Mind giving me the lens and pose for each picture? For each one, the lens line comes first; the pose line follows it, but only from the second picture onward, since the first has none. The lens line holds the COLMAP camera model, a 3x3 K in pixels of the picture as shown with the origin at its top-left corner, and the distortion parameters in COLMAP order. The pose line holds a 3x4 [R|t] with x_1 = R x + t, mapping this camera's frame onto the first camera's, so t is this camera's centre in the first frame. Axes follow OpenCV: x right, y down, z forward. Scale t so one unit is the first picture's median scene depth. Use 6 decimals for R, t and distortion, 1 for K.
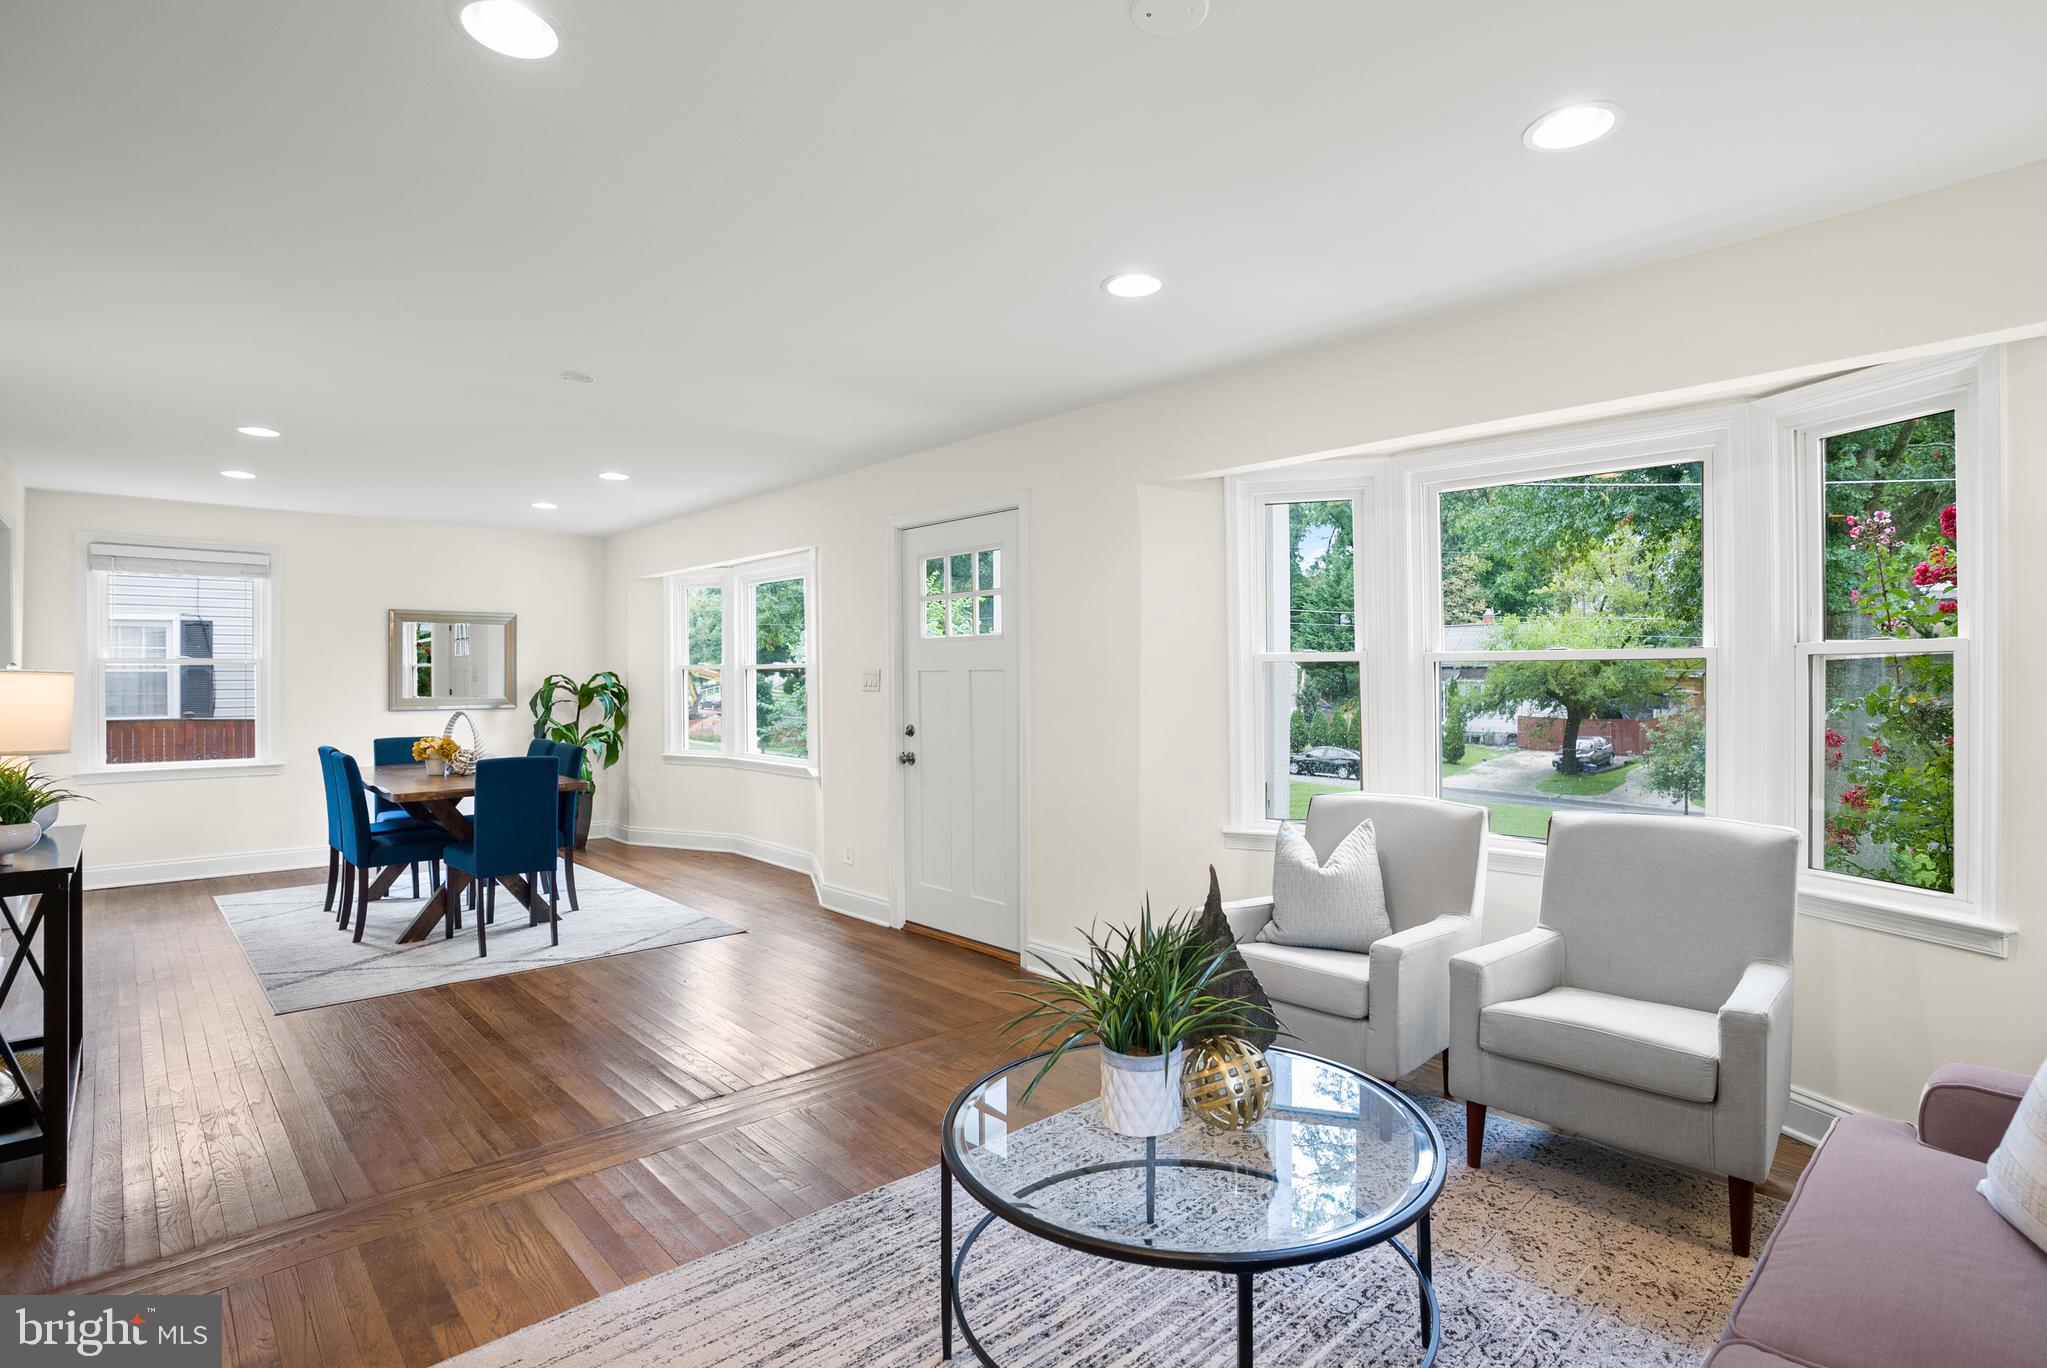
lens RADIAL K [[1007.0, 0, 1007.0], [0, 1007.0, 680.7], [0, 0, 1]] dist [-0.065174, 0.036271]
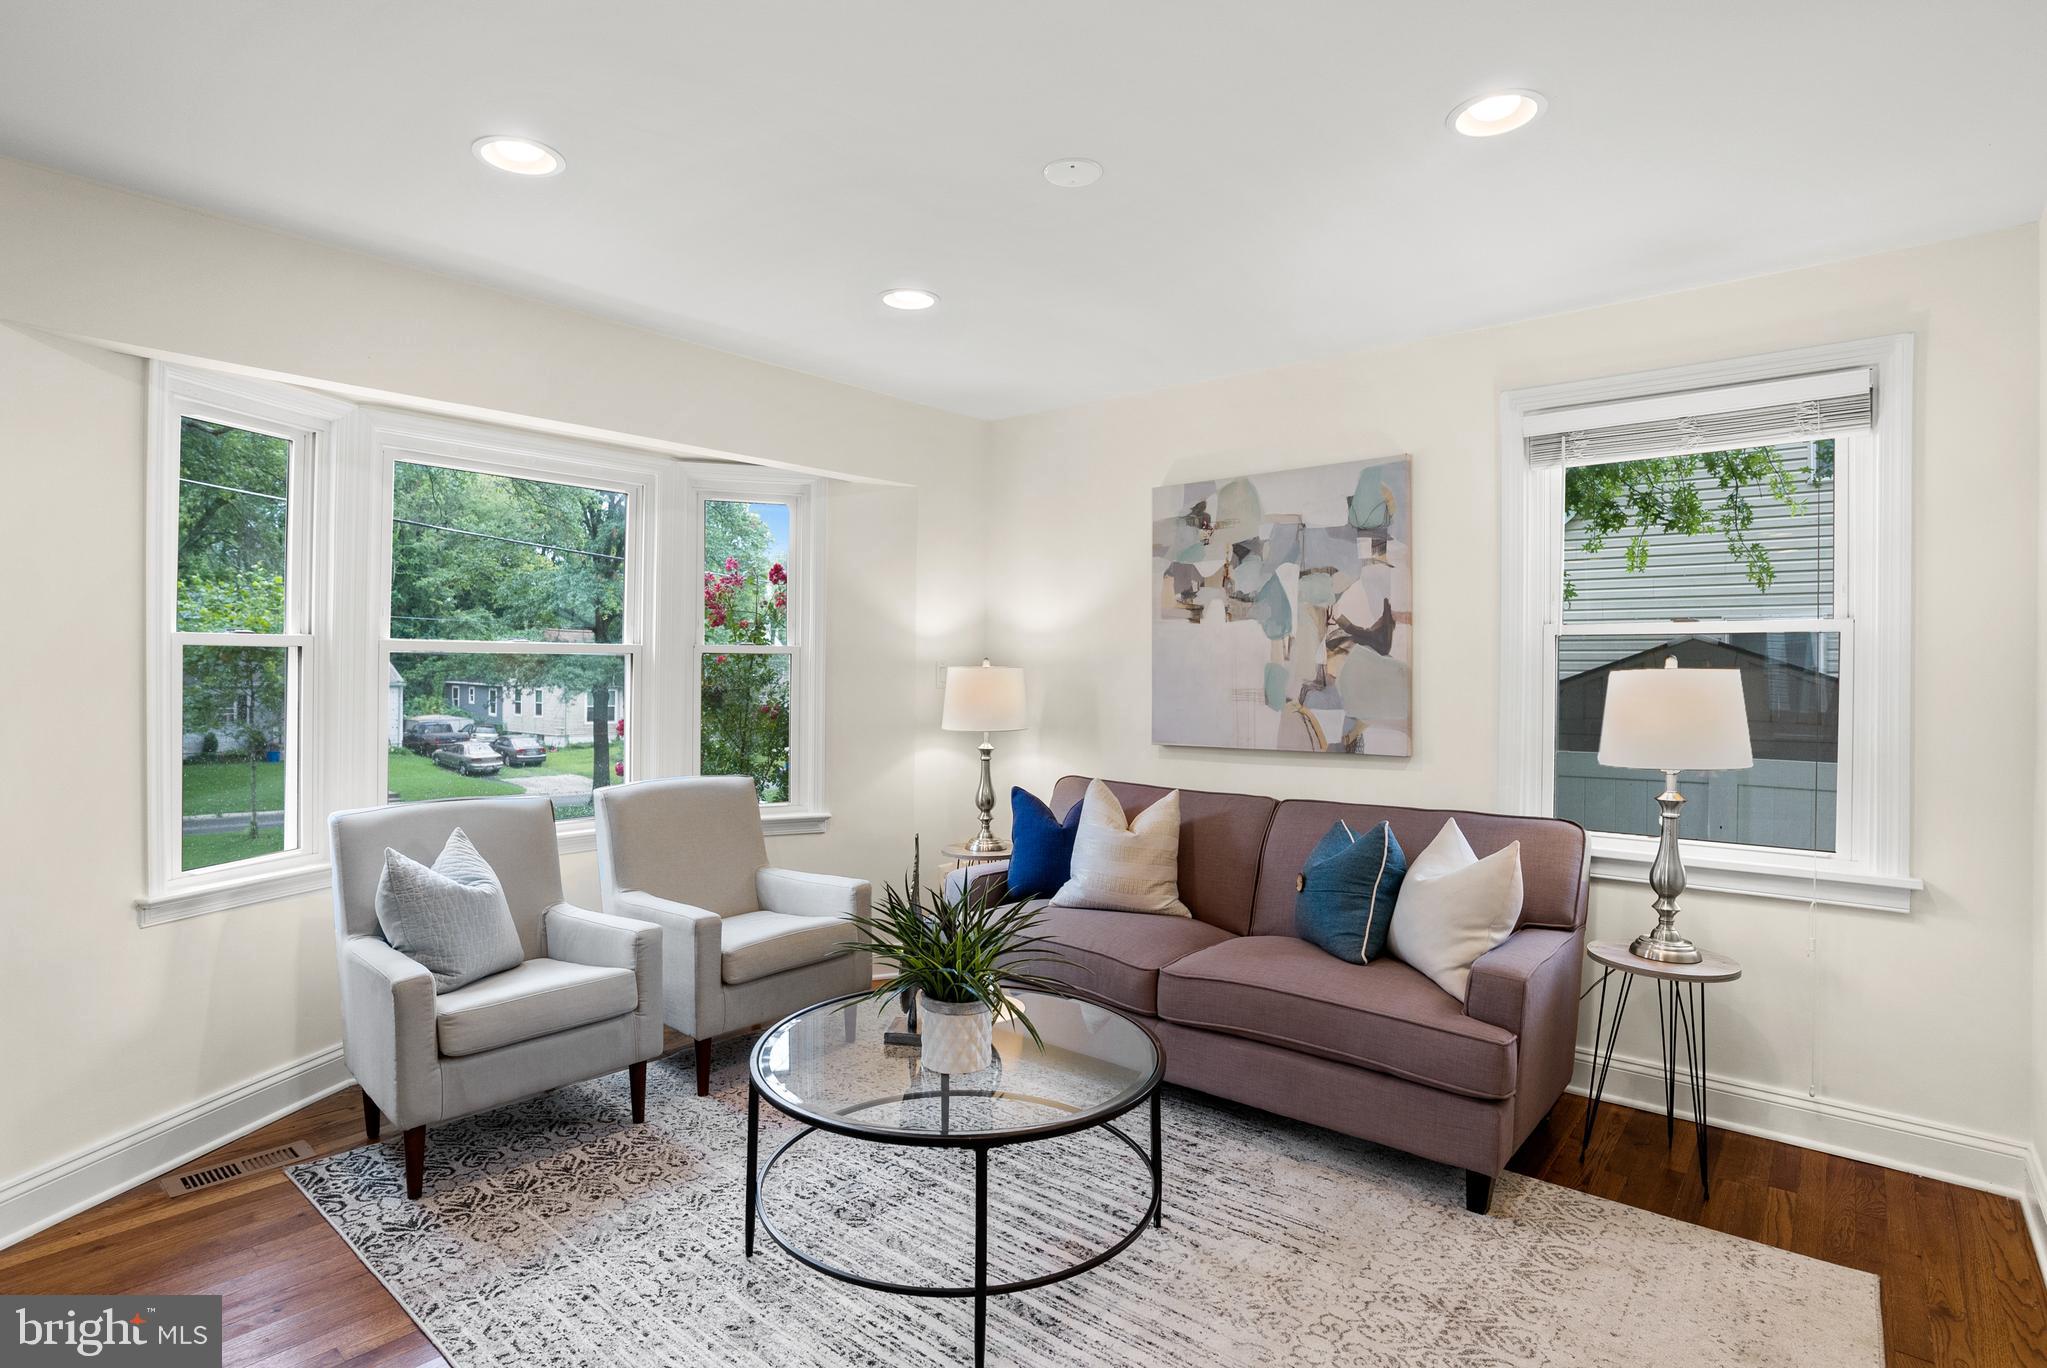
lens RADIAL K [[1055.3, 0, 962.5], [0, 1055.3, 660.6], [0, 0, 1]] dist [-0.076923, 0.039291]
pose [[-0.121521, 0.005112, 0.992576, -0.647418], [-0.004930, 0.999971, -0.005753, -0.003498], [-0.992577, -0.005592, -0.121493, 0.722302]]
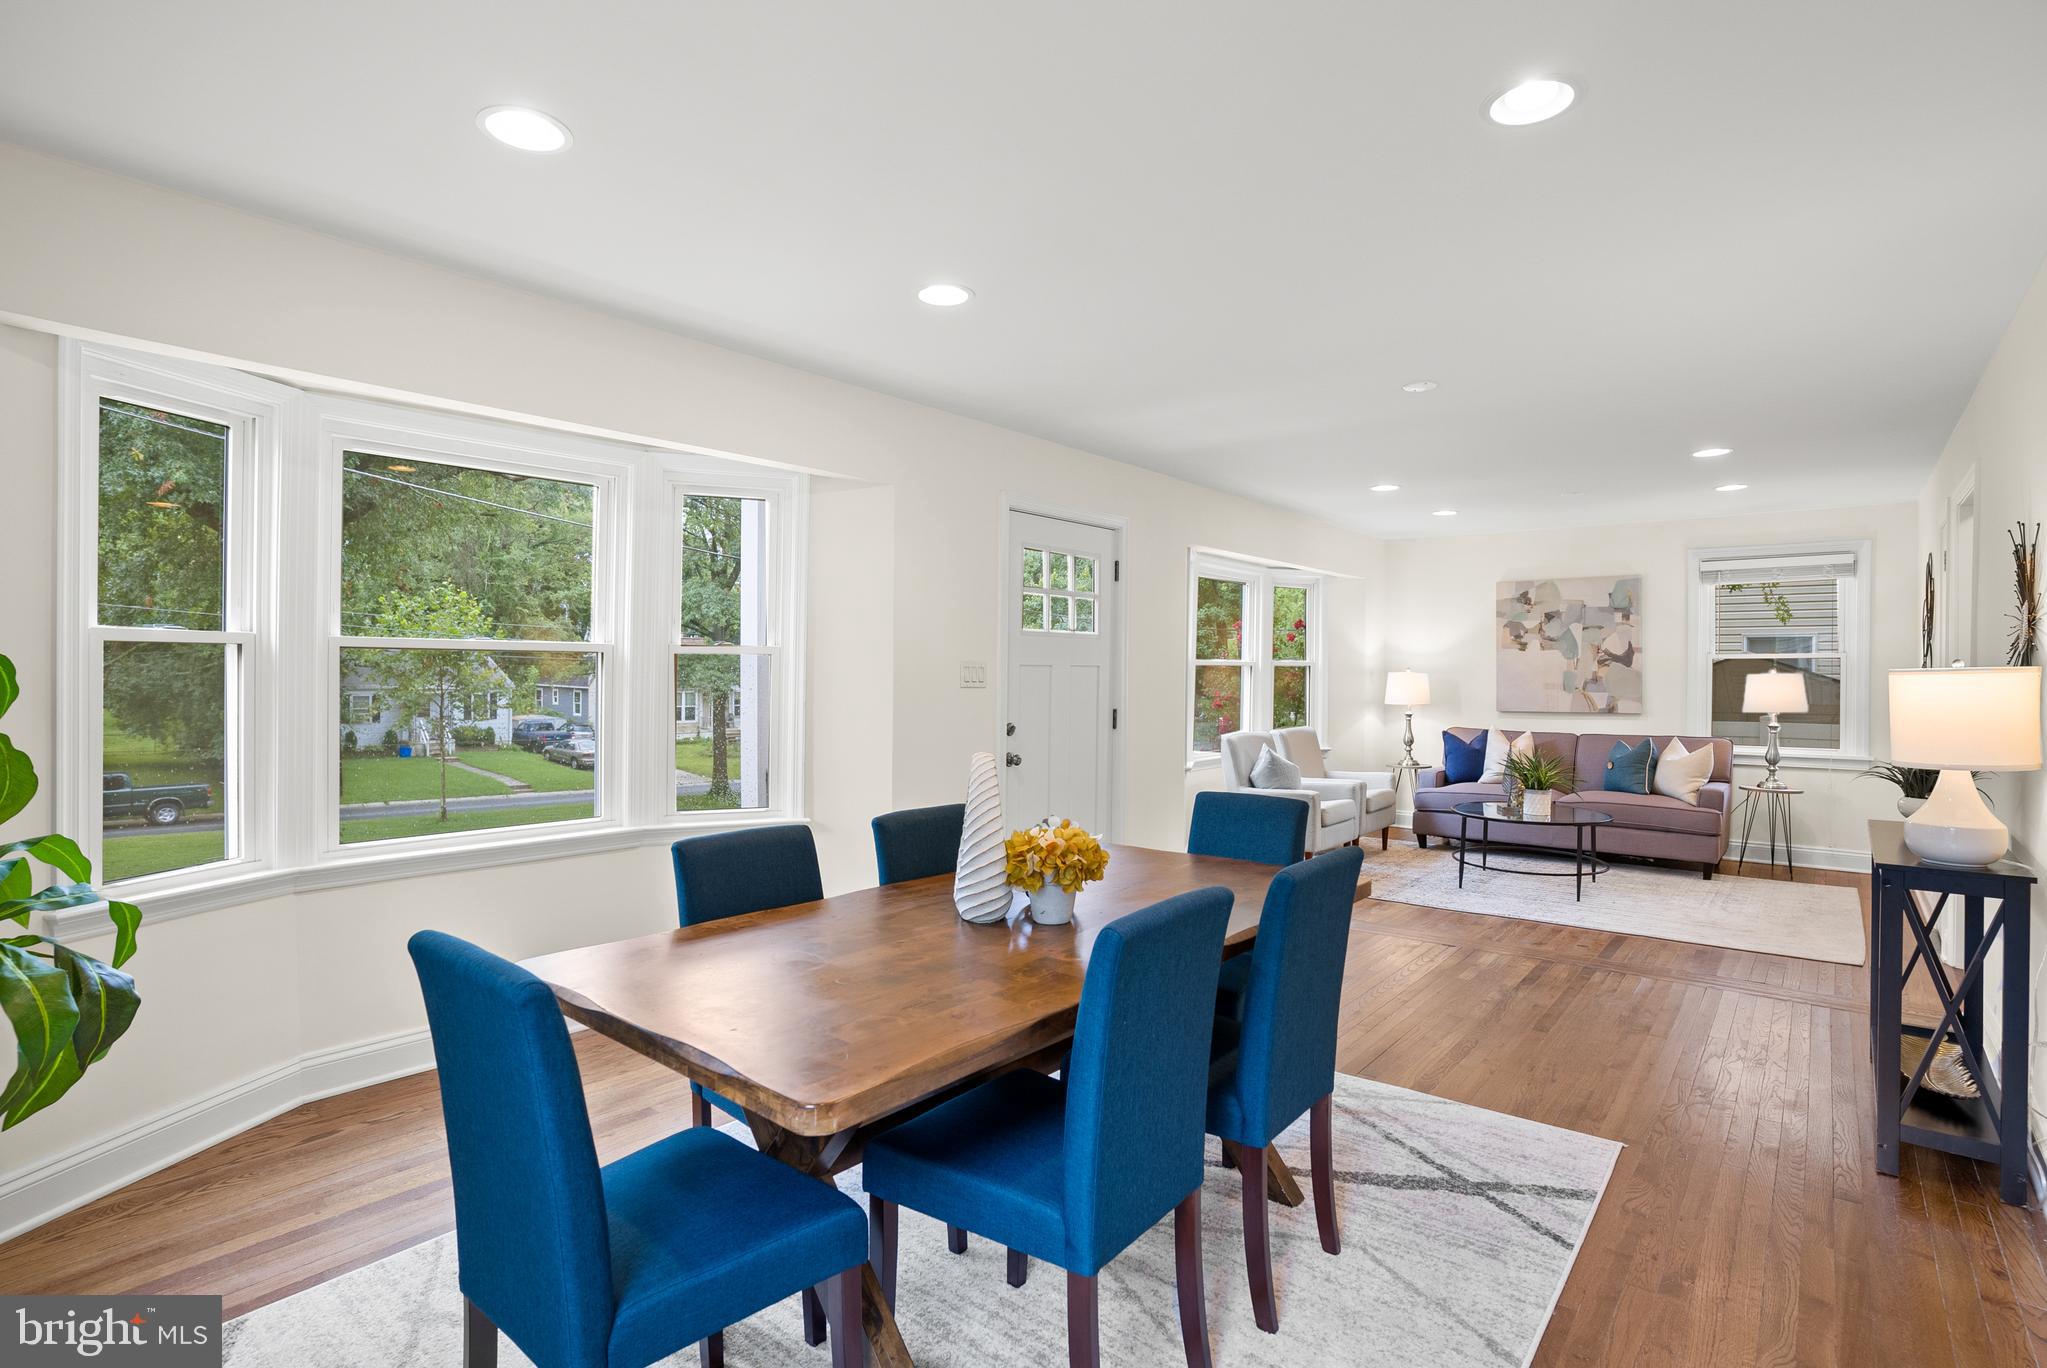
lens RADIAL K [[976.8, 0, 1025.4], [0, 976.8, 671.0], [0, 0, 1]] dist [-0.099861, 0.062463]
pose [[-0.132800, -0.002122, 0.991141, -0.670830], [-0.003821, 0.999991, 0.001629, -0.003602], [-0.991136, -0.003570, -0.132807, 0.749572]]
